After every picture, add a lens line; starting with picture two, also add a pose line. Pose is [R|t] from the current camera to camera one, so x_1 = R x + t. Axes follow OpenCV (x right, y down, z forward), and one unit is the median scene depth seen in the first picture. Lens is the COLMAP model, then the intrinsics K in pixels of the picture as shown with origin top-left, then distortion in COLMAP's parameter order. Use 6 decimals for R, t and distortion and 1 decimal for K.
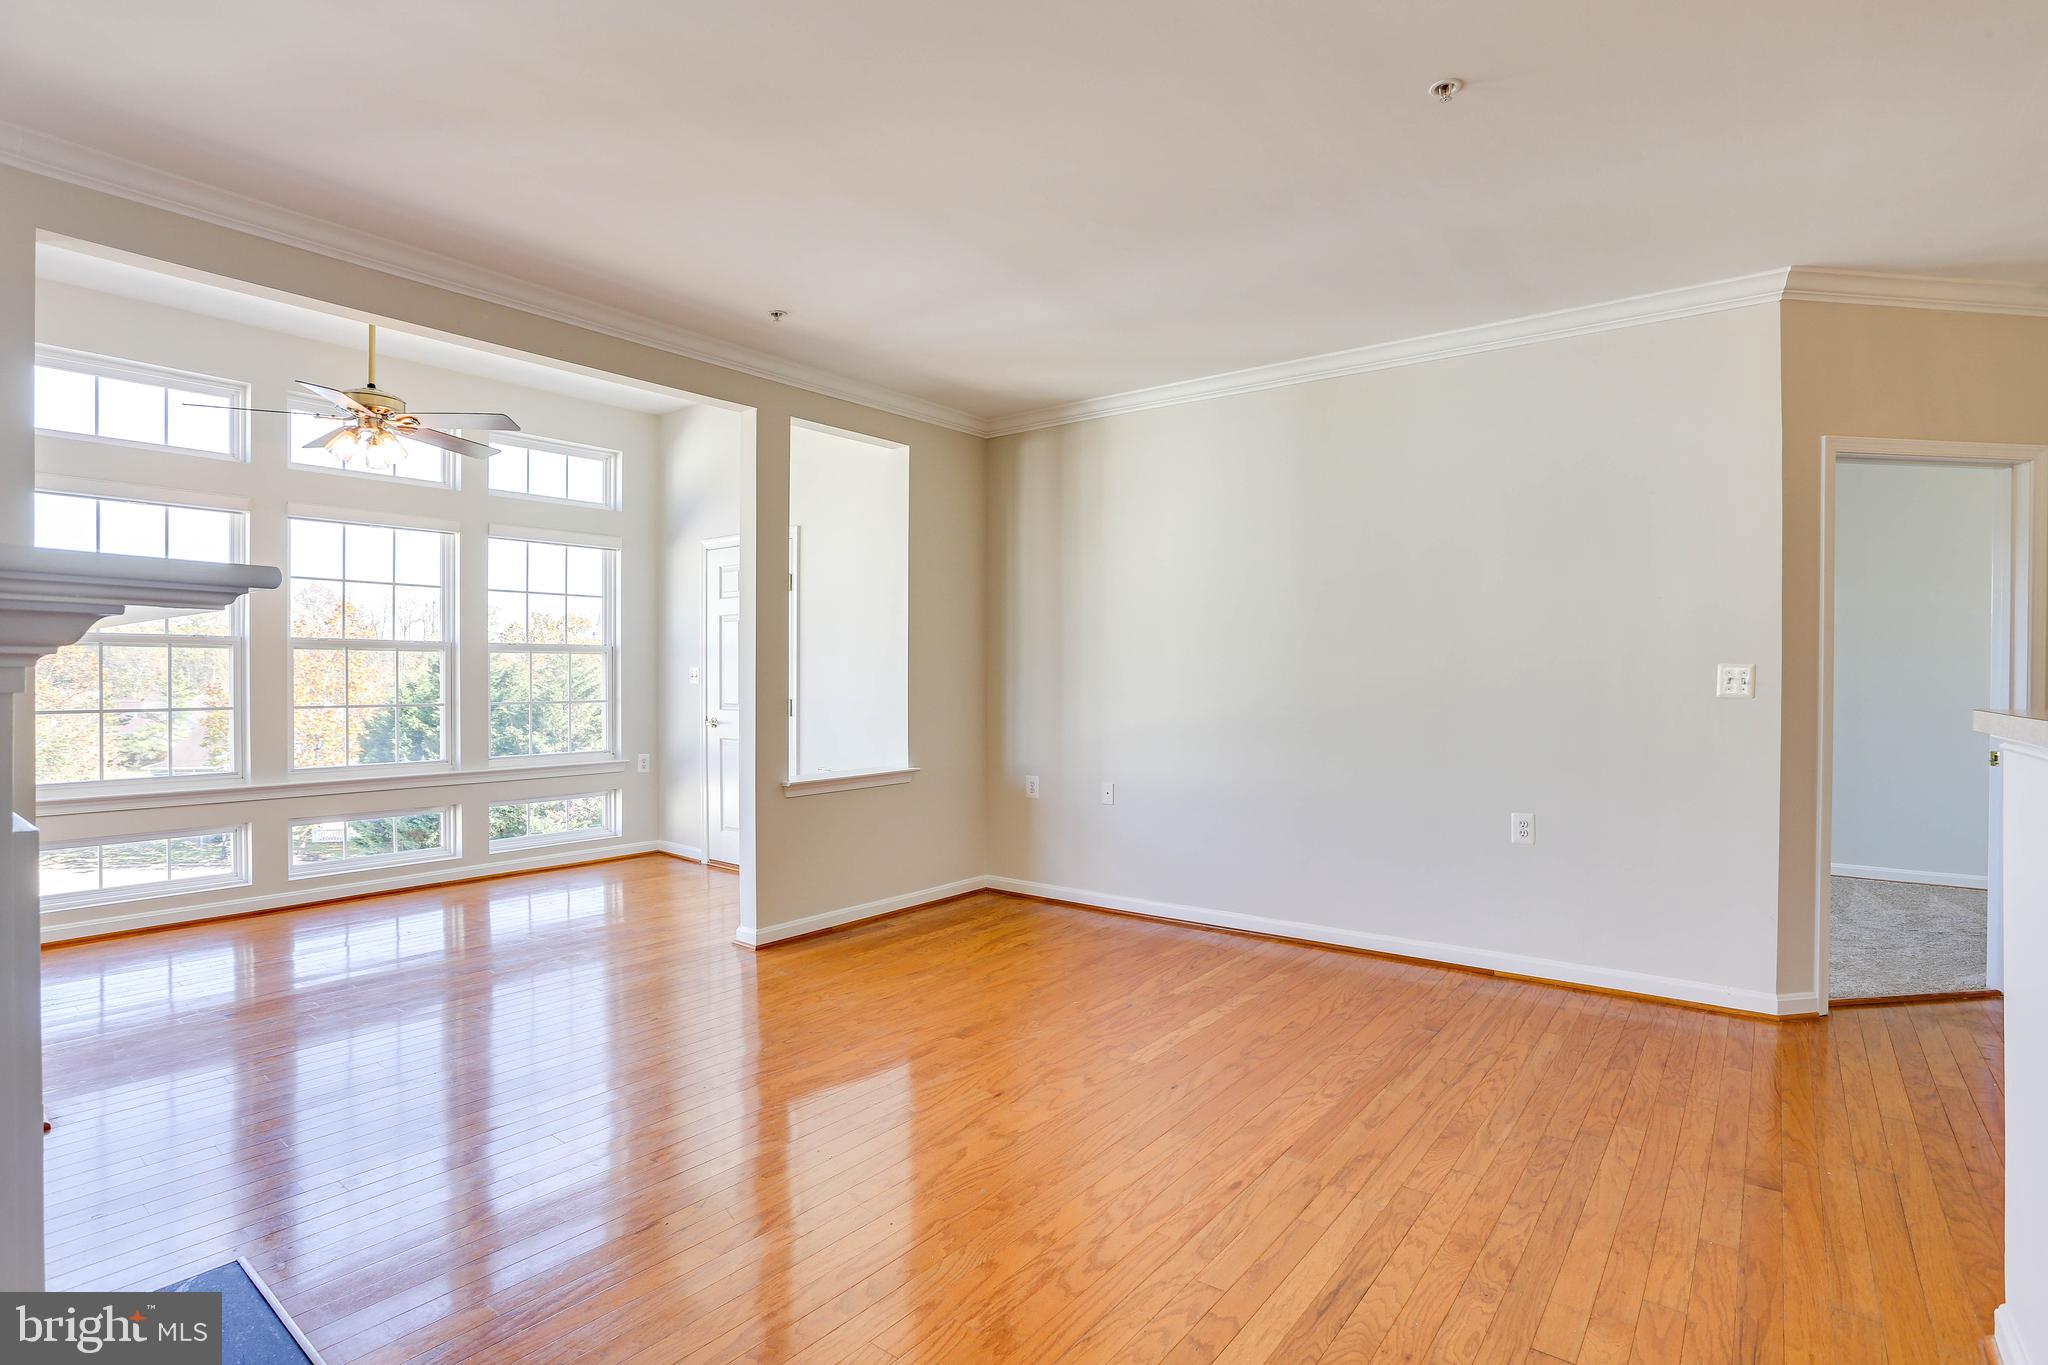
lens RADIAL K [[999.4, 0, 1026.8], [0, 999.4, 676.8], [0, 0, 1]] dist [-0.049196, 0.010133]
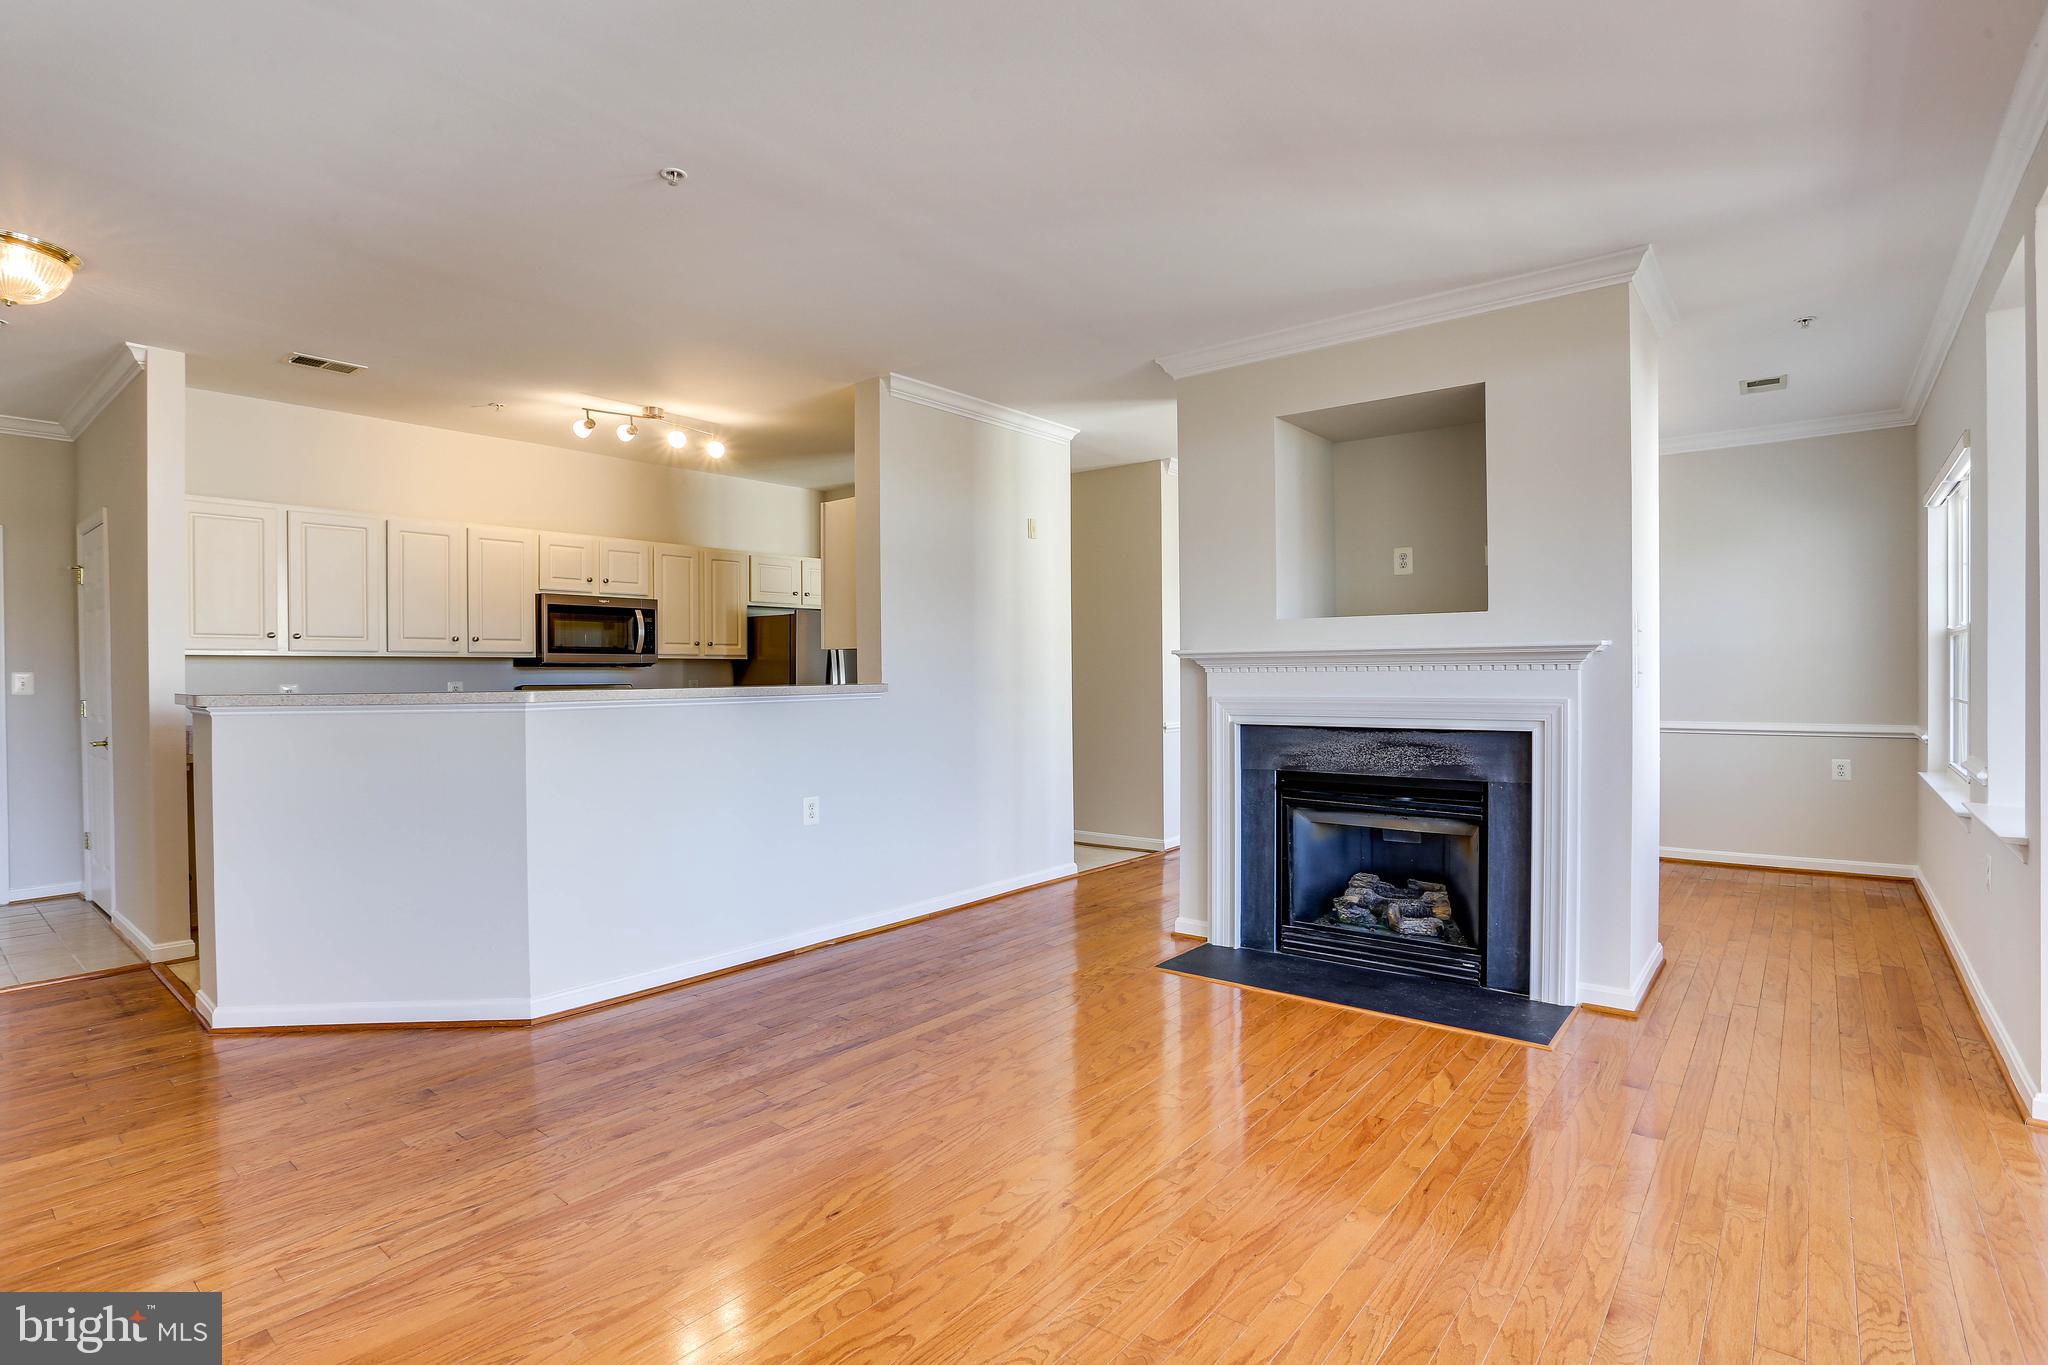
lens RADIAL K [[999.4, 0, 1015.0], [0, 999.4, 685.0], [0, 0, 1]] dist [-0.049196, 0.010133]
pose [[-0.999316, 0.005399, 0.036596, -0.013379], [0.005815, 0.999919, 0.011279, 0.001341], [-0.036532, 0.011484, -0.999267, 1.197704]]
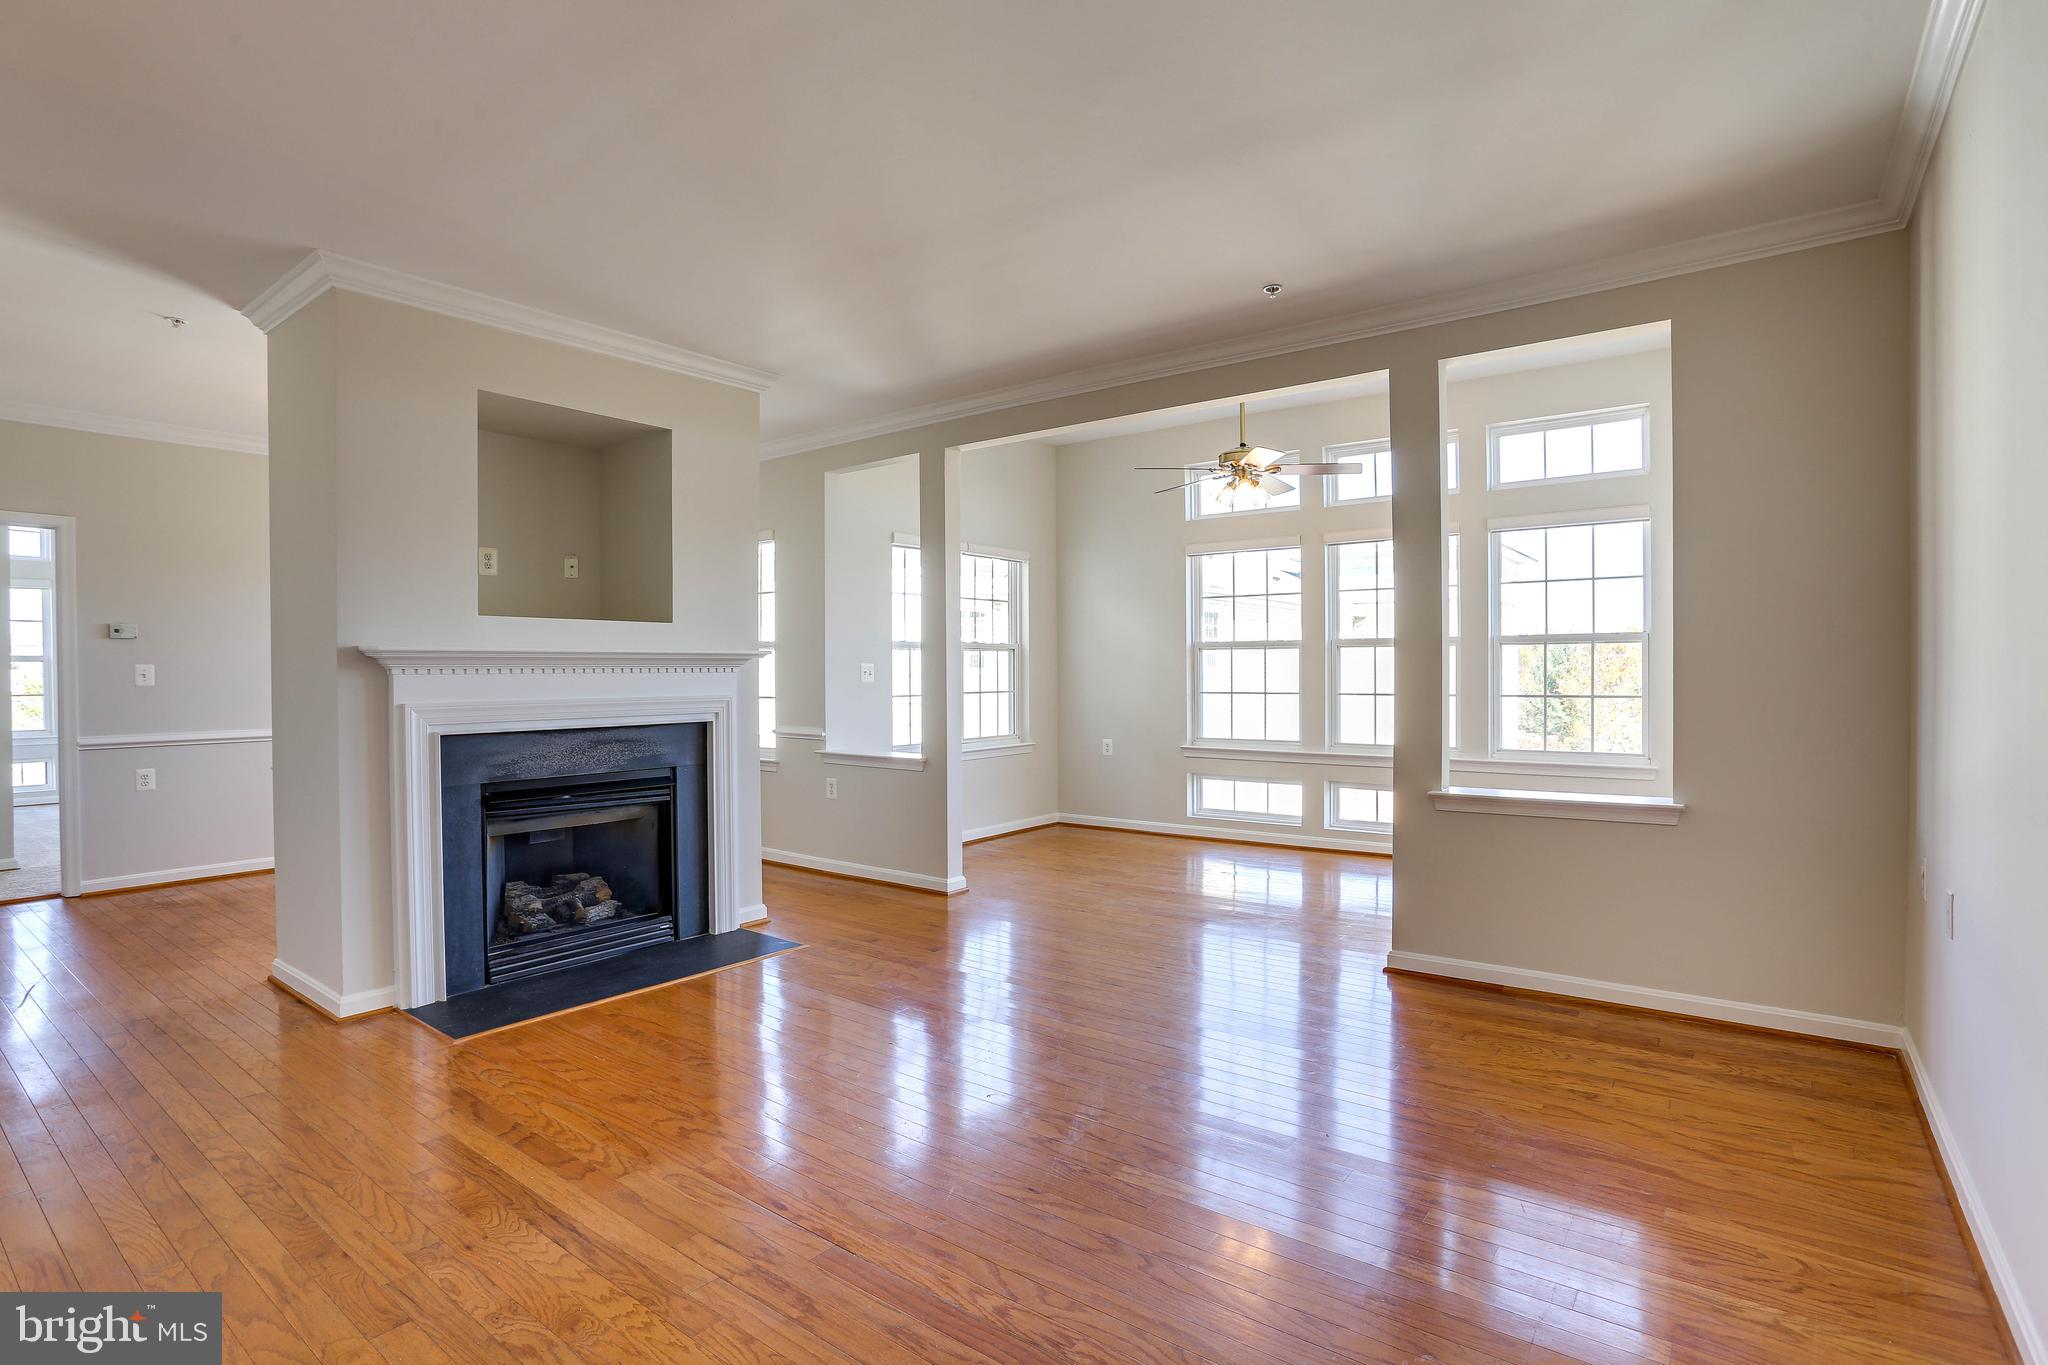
lens RADIAL K [[999.4, 0, 1022.9], [0, 999.4, 684.5], [0, 0, 1]] dist [-0.049196, 0.010133]
pose [[0.000763, 0.009998, -0.999950, 0.635456], [0.004996, 0.999938, 0.010002, 0.004488], [0.999987, -0.005004, 0.000713, 0.681574]]
